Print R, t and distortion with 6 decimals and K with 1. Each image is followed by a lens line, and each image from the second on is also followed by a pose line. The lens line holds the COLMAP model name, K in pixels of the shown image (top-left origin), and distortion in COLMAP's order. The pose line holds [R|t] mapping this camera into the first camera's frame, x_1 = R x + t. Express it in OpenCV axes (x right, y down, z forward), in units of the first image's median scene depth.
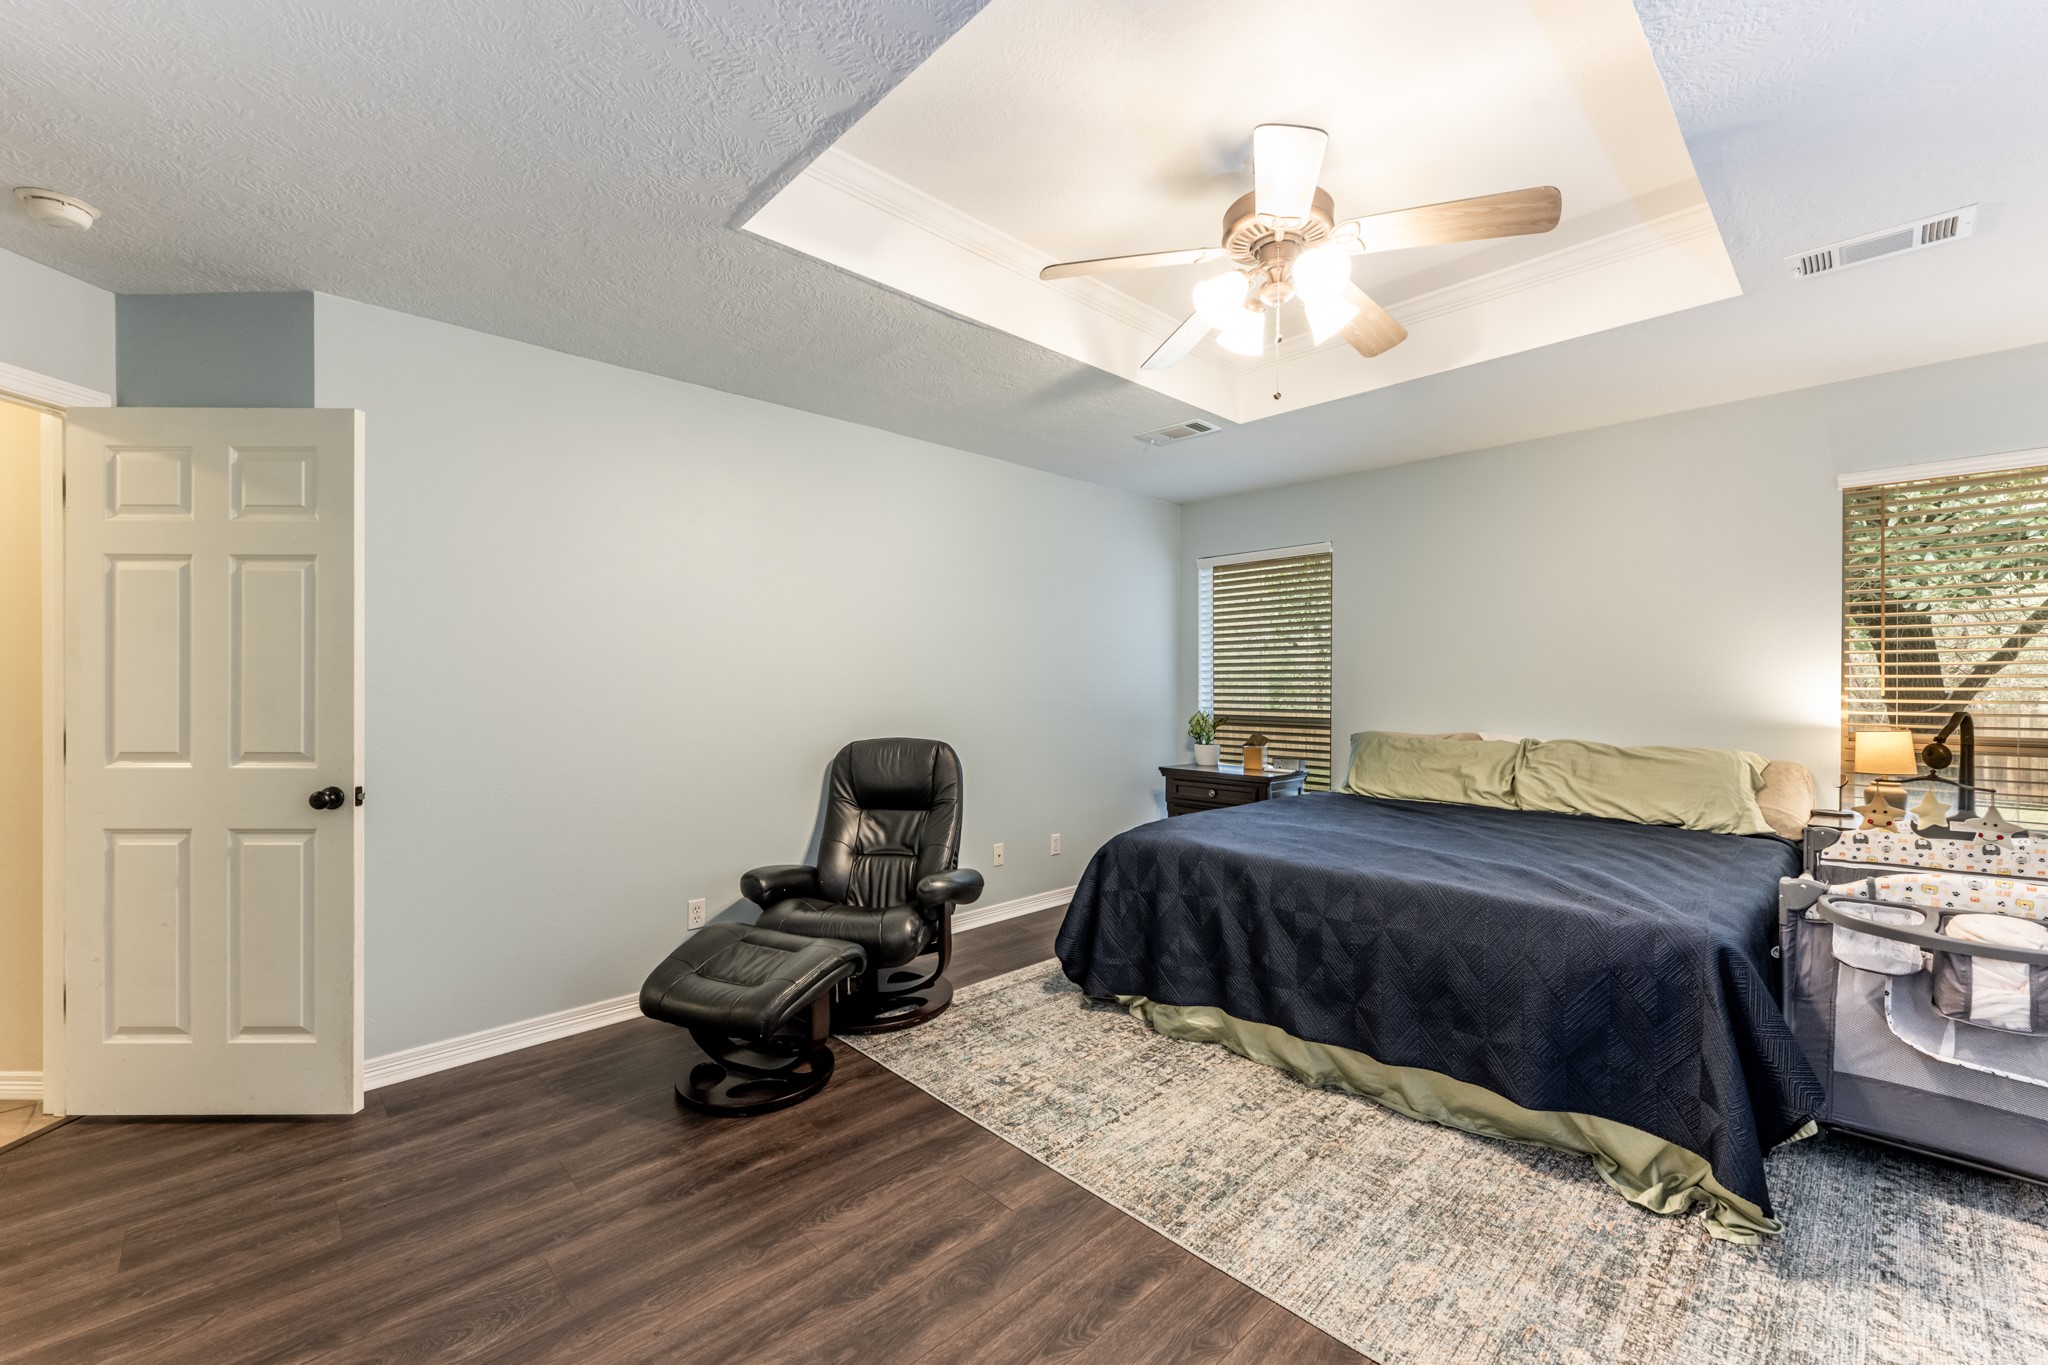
lens RADIAL K [[833.3, 0, 1024.9], [0, 833.3, 683.8], [0, 0, 1]] dist [0.002367, -0.000080]
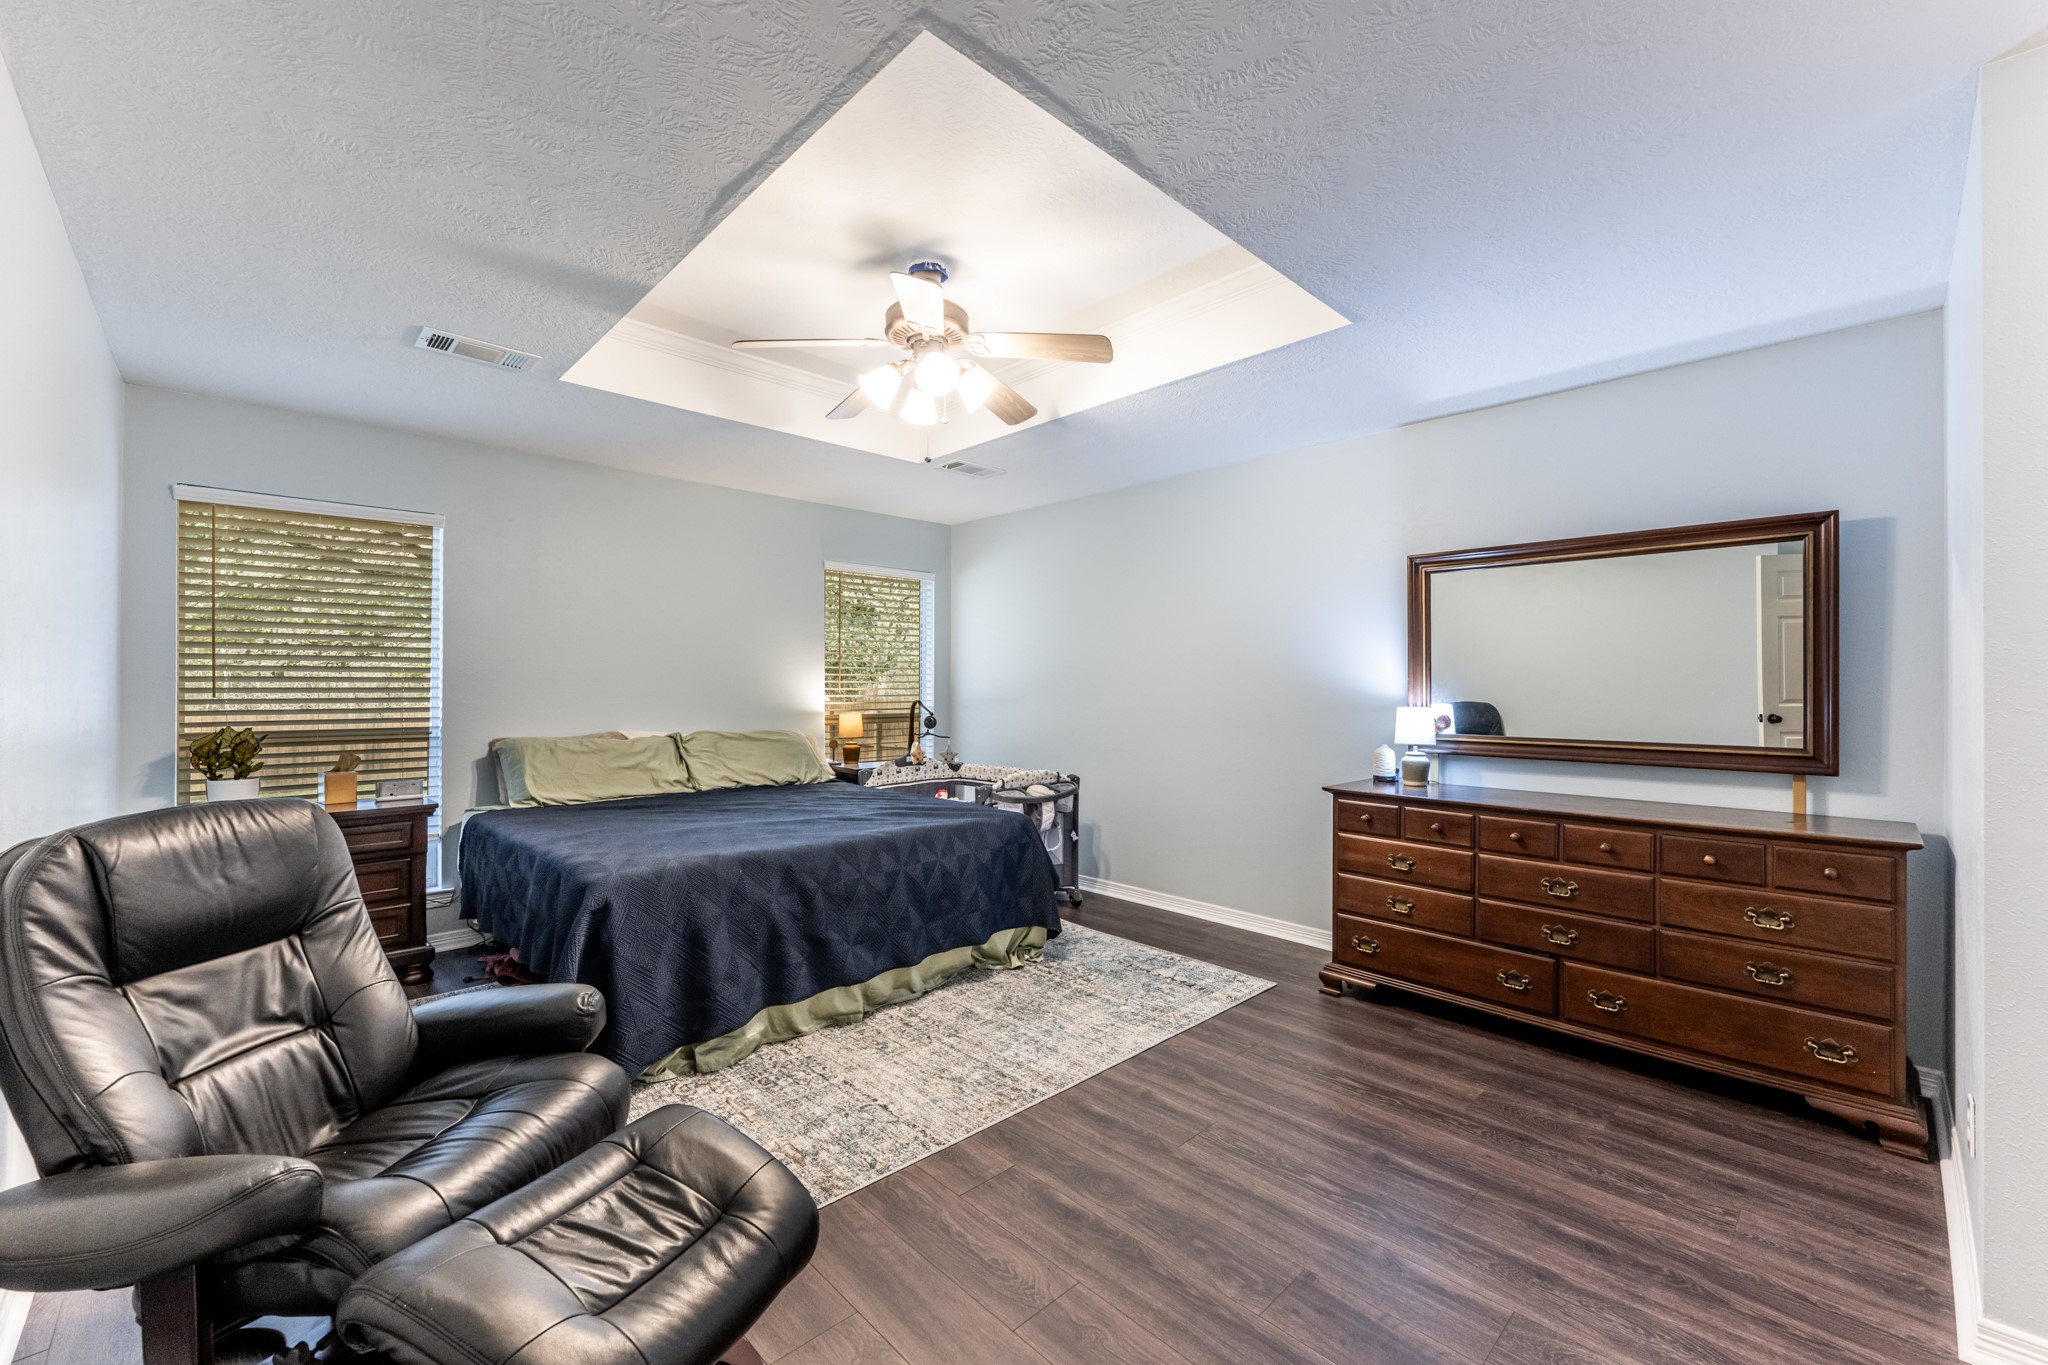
lens RADIAL K [[833.3, 0, 1028.5], [0, 833.3, 682.2], [0, 0, 1]] dist [0.002367, -0.000080]
pose [[-0.010399, 0.002397, 0.999943, -0.886723], [0.000661, 0.999997, -0.002391, -0.002411], [-0.999946, 0.000636, -0.010400, 0.788536]]
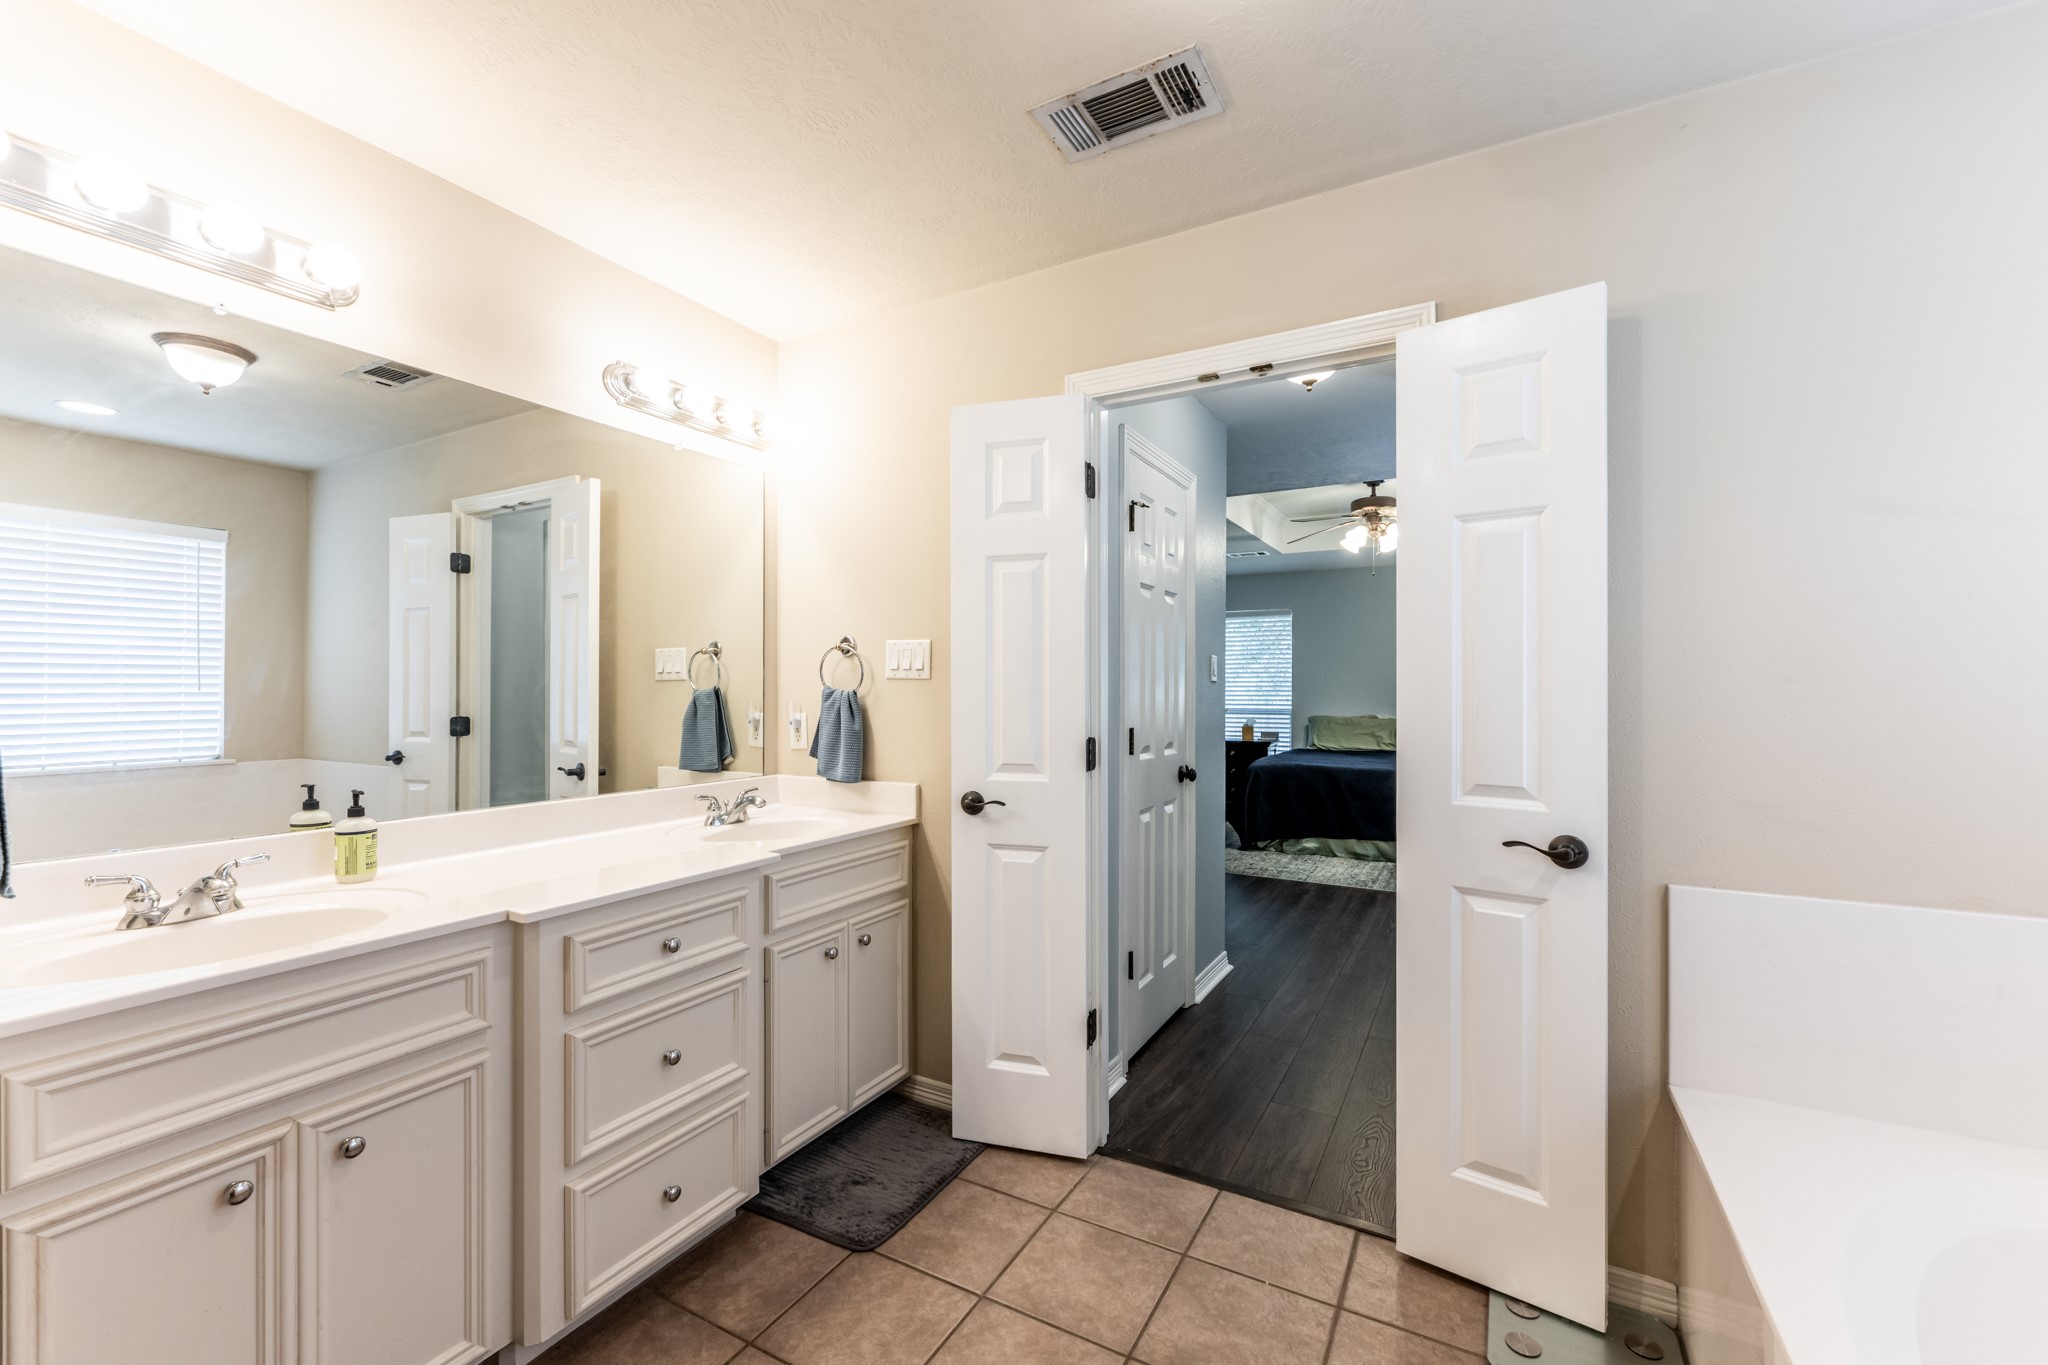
lens RADIAL K [[833.3, 0, 1028.7], [0, 833.3, 690.0], [0, 0, 1]] dist [0.002367, -0.000080]
pose [[0.953561, -0.000066, 0.301199, -1.311036], [0.001188, 0.999993, -0.003544, 0.009987], [-0.301197, 0.003737, 0.953555, -0.975116]]
